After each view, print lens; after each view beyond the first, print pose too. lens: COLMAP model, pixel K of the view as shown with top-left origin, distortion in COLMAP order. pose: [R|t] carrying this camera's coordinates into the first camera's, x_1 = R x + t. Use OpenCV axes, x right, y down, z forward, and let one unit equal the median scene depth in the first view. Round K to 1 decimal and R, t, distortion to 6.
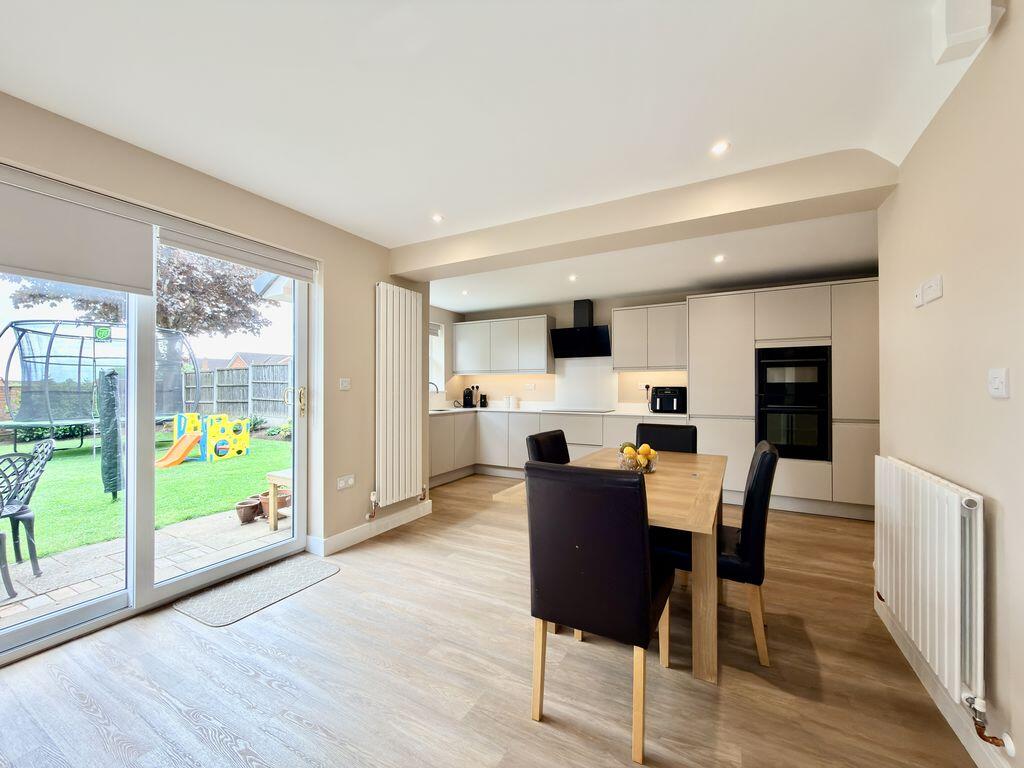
lens RADIAL K [[402.5, 0, 509.6], [0, 402.5, 408.1], [0, 0, 1]] dist [0.000241, 0.000025]
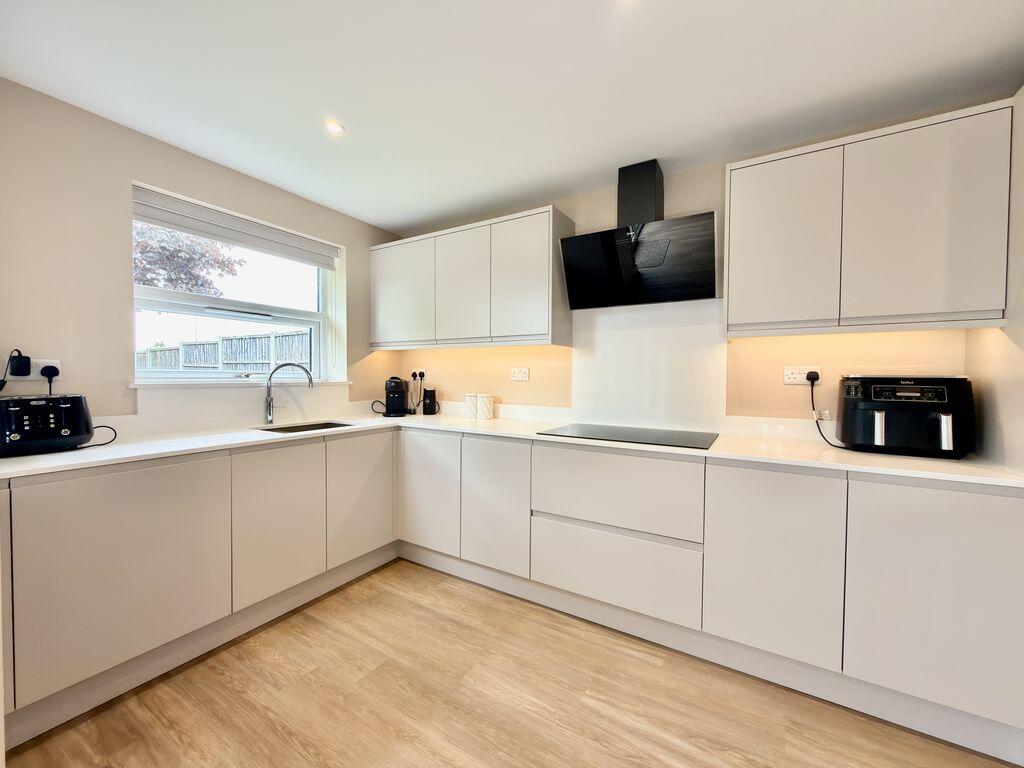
lens RADIAL K [[409.1, 0, 512.0], [0, 409.1, 384.0], [0, 0, 1]] dist [-0.000561, 0.000022]
pose [[0.999003, 0.008966, -0.043731, 0.066009], [-0.010325, 0.999468, -0.030952, -0.027847], [0.043430, 0.031373, 0.998564, 0.538676]]
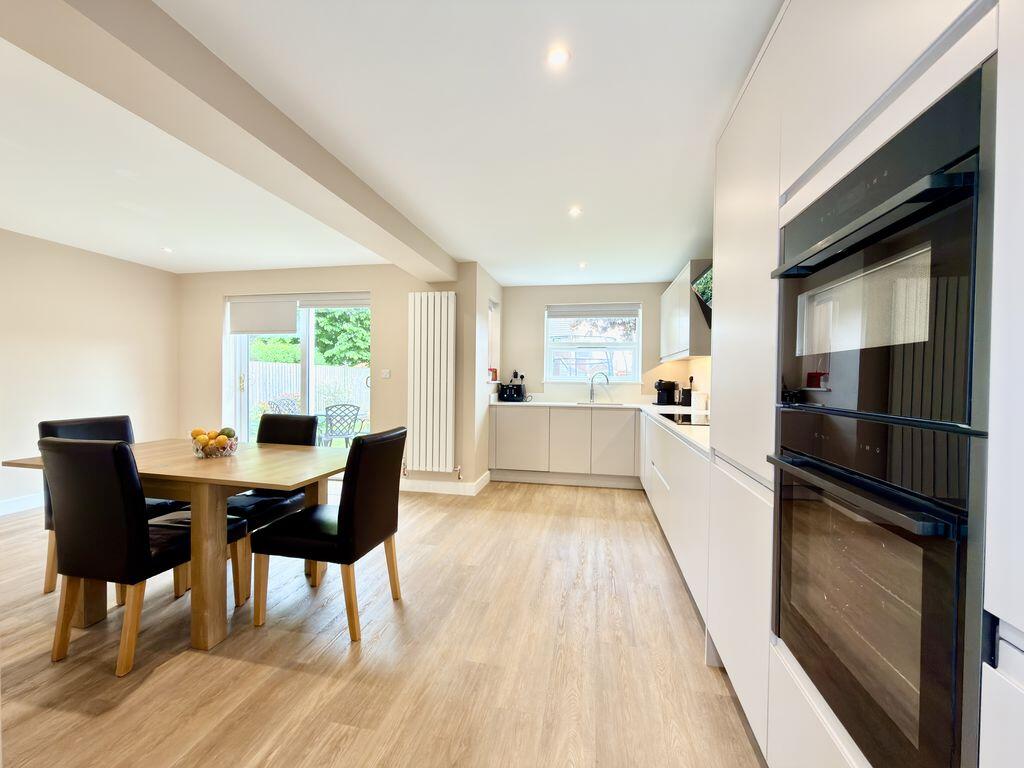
lens RADIAL K [[409.1, 0, 512.0], [0, 409.1, 384.0], [0, 0, 1]] dist [-0.000561, 0.000022]
pose [[0.296996, 0.012591, -0.954796, 0.587079], [-0.062672, 0.998014, -0.006334, -0.019698], [0.952820, 0.061720, 0.297195, 0.532954]]
